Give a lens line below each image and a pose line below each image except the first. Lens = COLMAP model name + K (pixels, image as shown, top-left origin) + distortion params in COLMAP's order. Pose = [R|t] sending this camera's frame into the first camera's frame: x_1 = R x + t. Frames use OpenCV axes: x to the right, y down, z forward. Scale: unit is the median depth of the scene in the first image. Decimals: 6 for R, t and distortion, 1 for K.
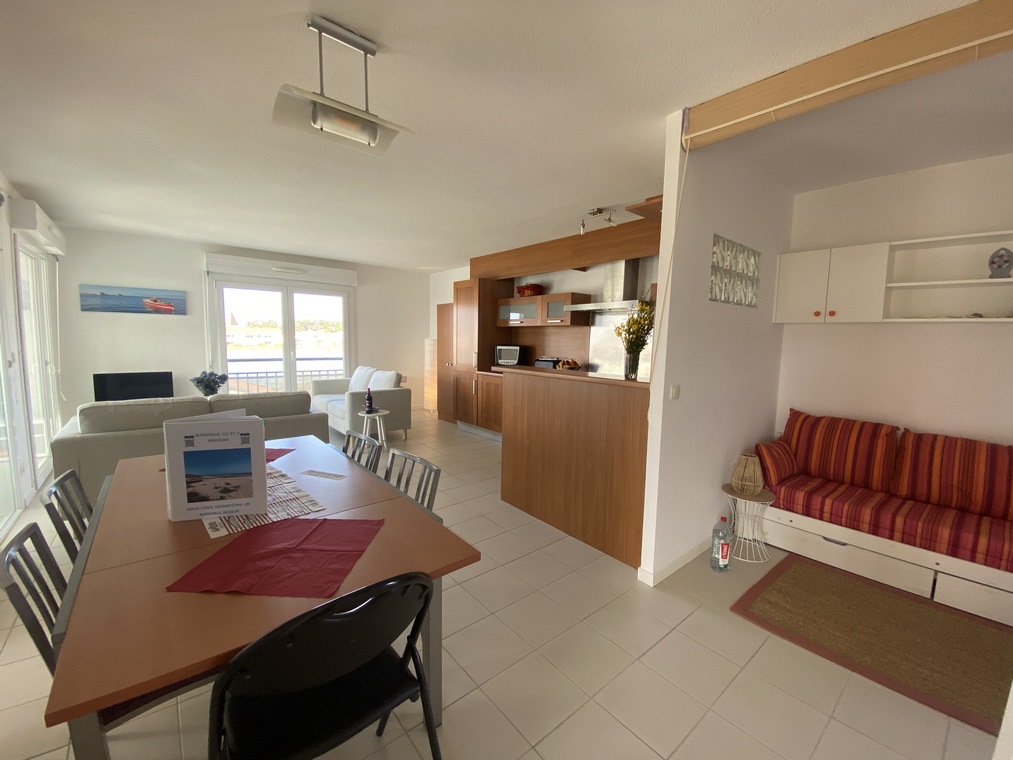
lens RADIAL K [[407.4, 0, 507.6], [0, 407.4, 382.8], [0, 0, 1]] dist [0.003120, -0.013267]
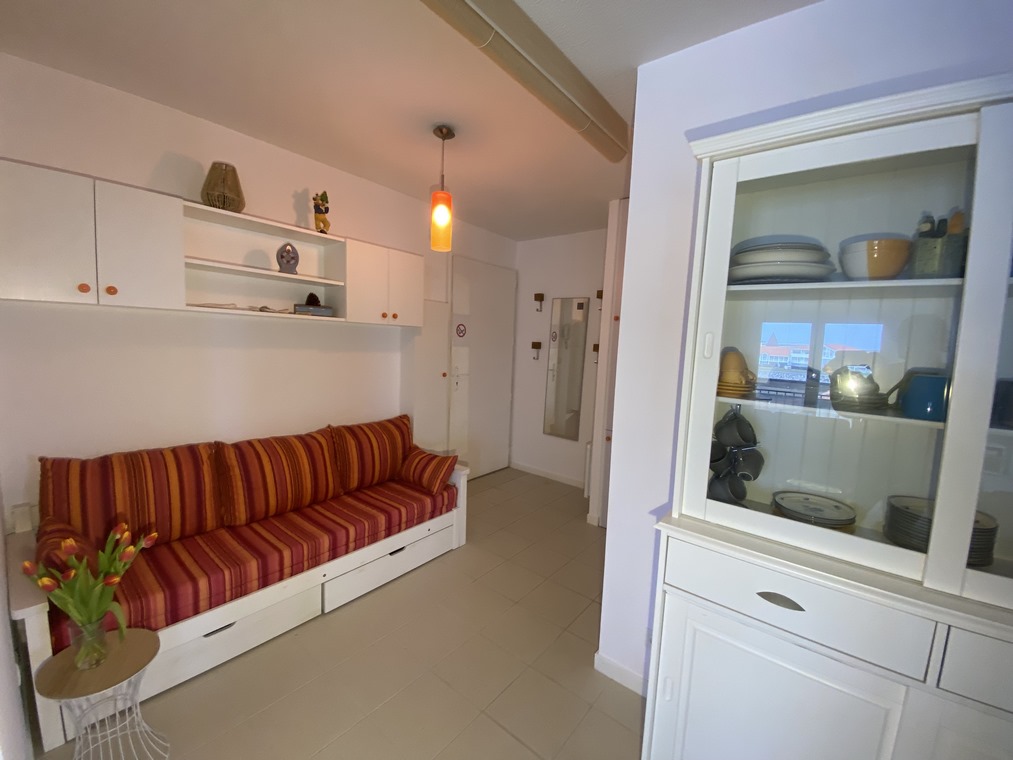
lens RADIAL K [[407.4, 0, 507.7], [0, 407.4, 375.9], [0, 0, 1]] dist [0.003120, -0.013267]
pose [[-0.202261, -0.110623, 0.973064, 0.046340], [0.058872, 0.990429, 0.124834, -0.051330], [-0.977561, 0.082536, -0.193812, 0.333705]]
